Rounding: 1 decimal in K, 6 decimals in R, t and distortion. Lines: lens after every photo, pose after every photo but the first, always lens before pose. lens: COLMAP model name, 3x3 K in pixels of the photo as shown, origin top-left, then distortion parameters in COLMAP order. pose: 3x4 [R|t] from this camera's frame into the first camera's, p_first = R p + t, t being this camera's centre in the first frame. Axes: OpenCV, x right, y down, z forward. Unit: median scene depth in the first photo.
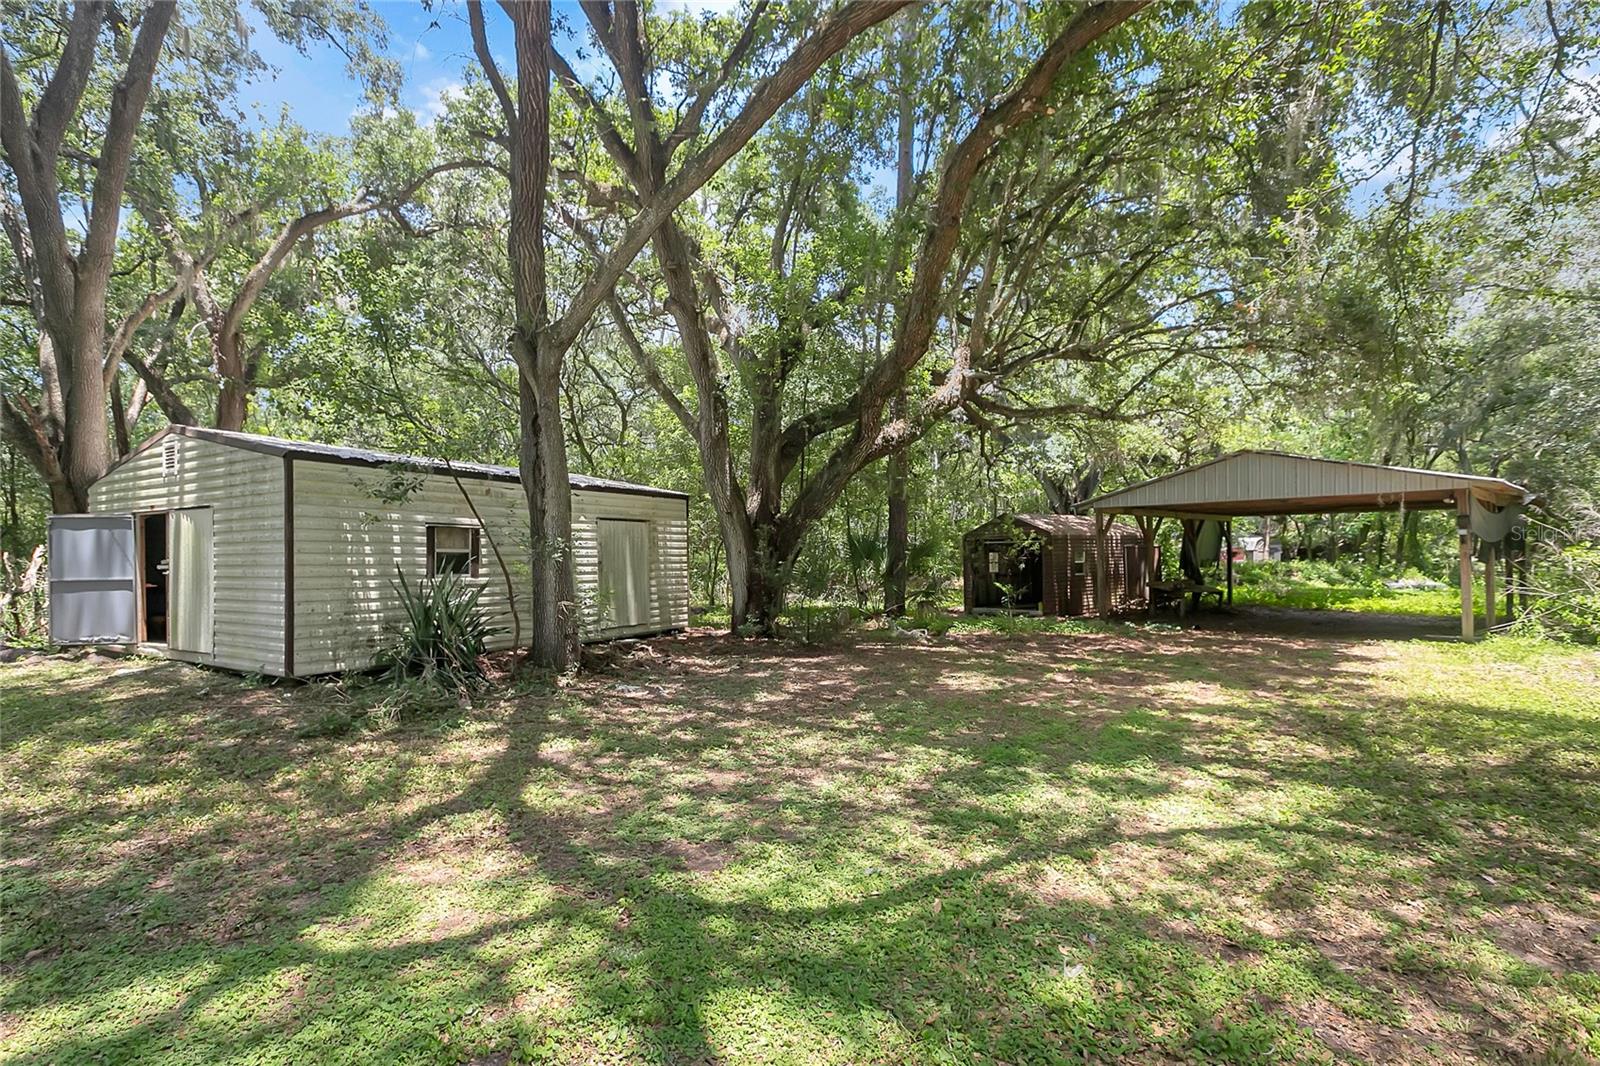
lens RADIAL K [[732.7, 0, 794.6], [0, 732.7, 544.4], [0, 0, 1]] dist [-0.010414, 0.001076]
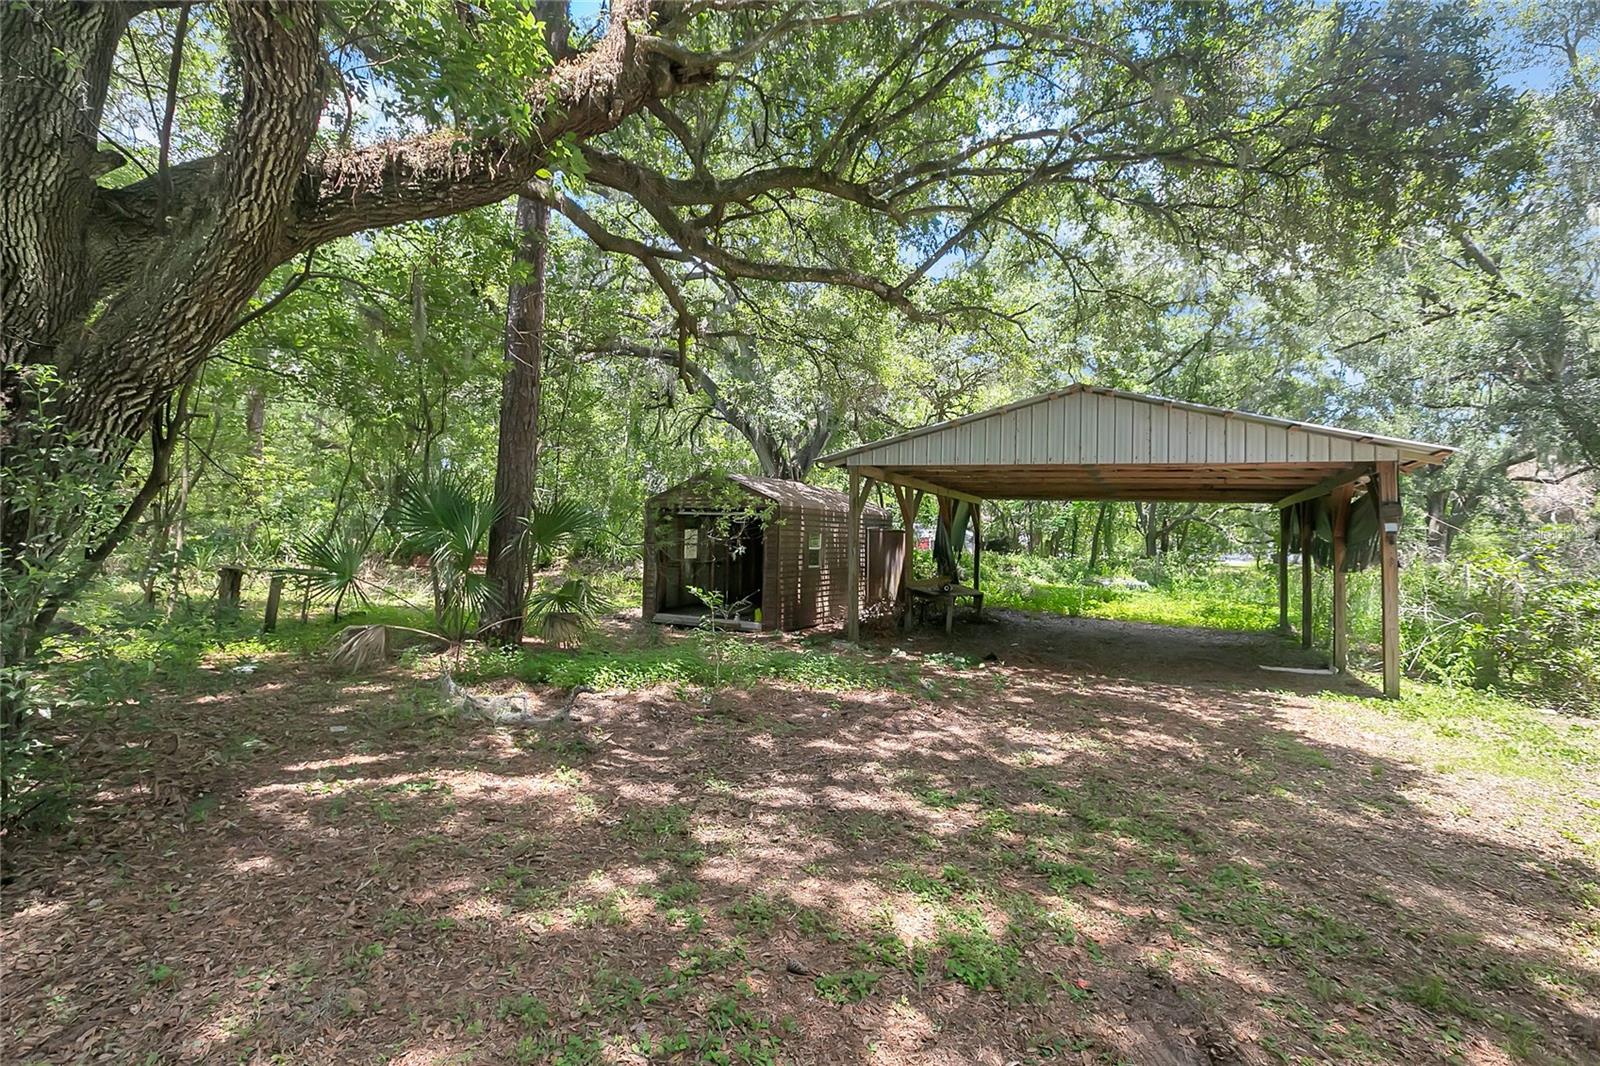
lens RADIAL K [[732.7, 0, 794.6], [0, 732.7, 544.4], [0, 0, 1]] dist [-0.010414, 0.001076]
pose [[0.919785, 0.040310, 0.390347, 0.107353], [-0.052251, 0.998433, 0.020015, 0.007556], [-0.388928, -0.038806, 0.920450, 0.381509]]
